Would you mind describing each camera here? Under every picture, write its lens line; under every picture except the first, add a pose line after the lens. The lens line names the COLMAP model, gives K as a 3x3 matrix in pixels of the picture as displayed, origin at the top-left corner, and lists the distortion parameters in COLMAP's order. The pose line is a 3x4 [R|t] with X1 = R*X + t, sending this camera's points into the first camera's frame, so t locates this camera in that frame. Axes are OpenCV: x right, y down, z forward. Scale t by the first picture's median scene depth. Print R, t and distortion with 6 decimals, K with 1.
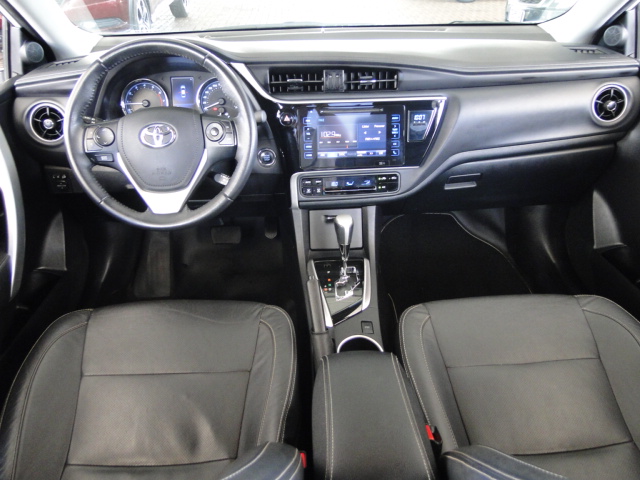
lens RADIAL K [[527.9, 0, 317.3], [0, 527.9, 240.2], [0, 0, 1]] dist [0.010103, 0.001501]
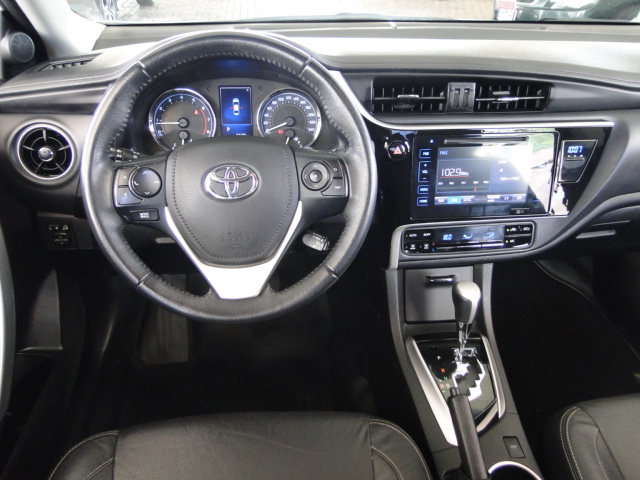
lens RADIAL K [[527.9, 0, 317.3], [0, 527.9, 240.2], [0, 0, 1]] dist [0.010103, 0.001501]
pose [[0.997203, -0.002923, 0.074688, -0.213182], [0.002196, 0.999949, 0.009815, -0.116080], [-0.074712, -0.009623, 0.997159, 0.300545]]
